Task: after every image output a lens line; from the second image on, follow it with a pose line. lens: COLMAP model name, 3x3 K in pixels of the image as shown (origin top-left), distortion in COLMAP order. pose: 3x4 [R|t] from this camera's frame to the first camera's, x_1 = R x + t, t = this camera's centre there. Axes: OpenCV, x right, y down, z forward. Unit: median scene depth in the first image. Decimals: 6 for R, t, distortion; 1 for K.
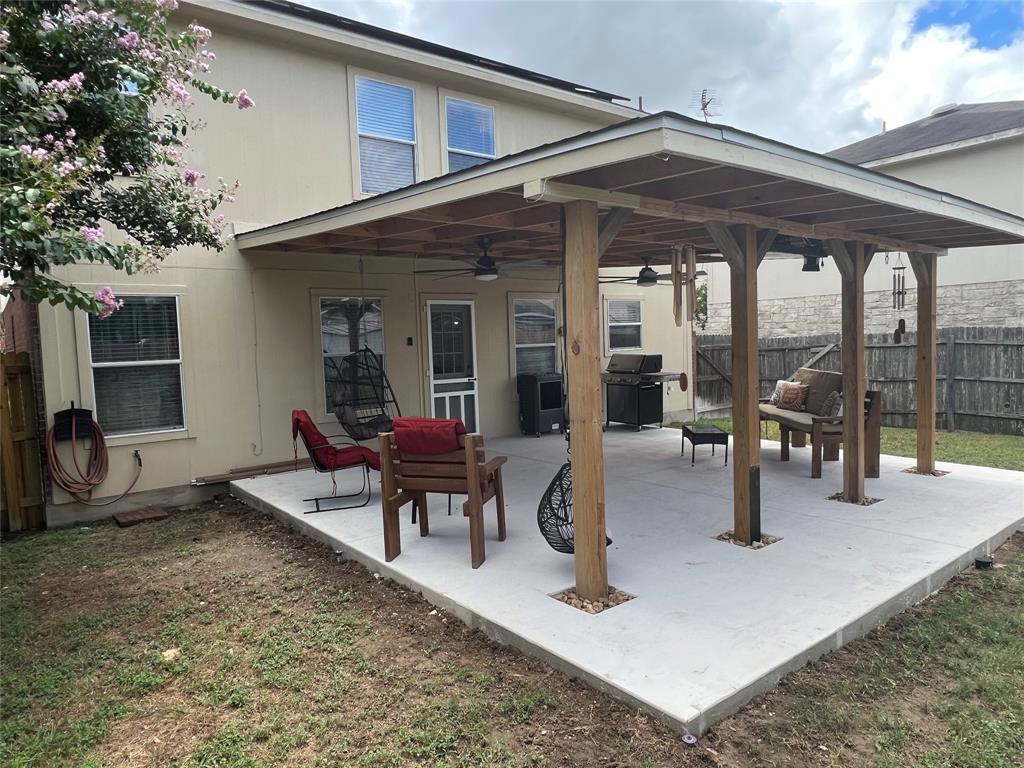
lens RADIAL K [[663.9, 0, 512.0], [0, 663.9, 384.0], [0, 0, 1]] dist [-0.001129, -0.000336]
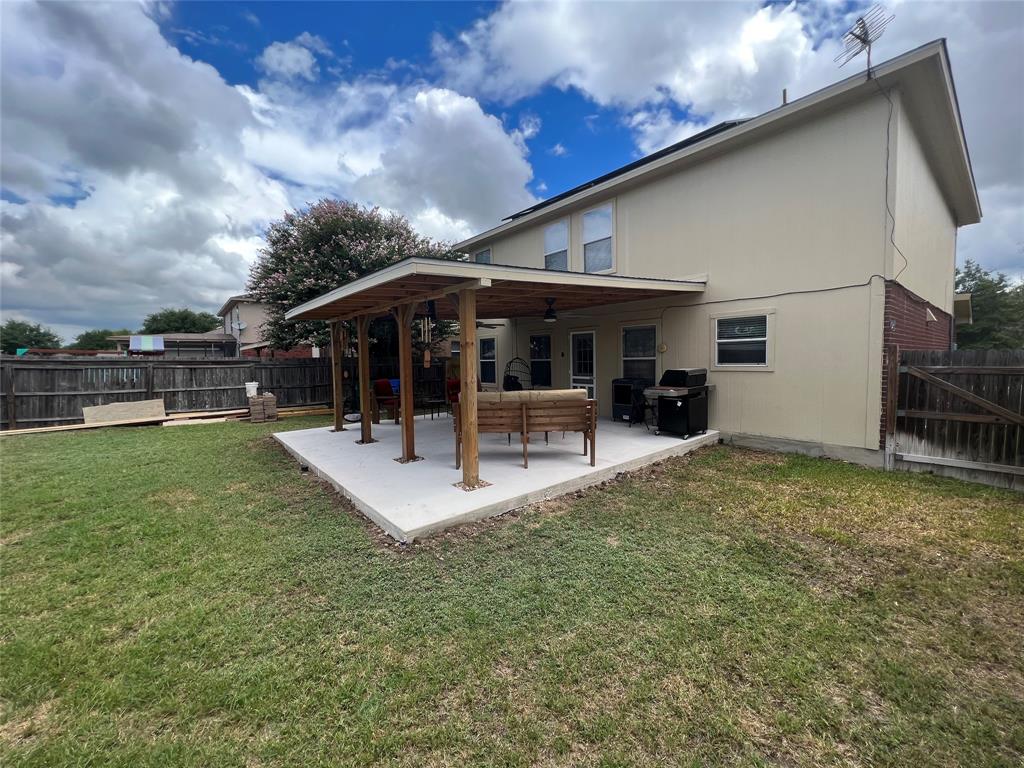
lens RADIAL K [[413.6, 0, 508.5], [0, 413.6, 380.7], [0, 0, 1]] dist [-0.000298, 0.000409]
pose [[0.006795, 0.085637, -0.996303, 0.973304], [-0.052107, 0.995003, 0.085169, -0.077297], [0.998618, 0.051336, 0.011223, 0.782452]]
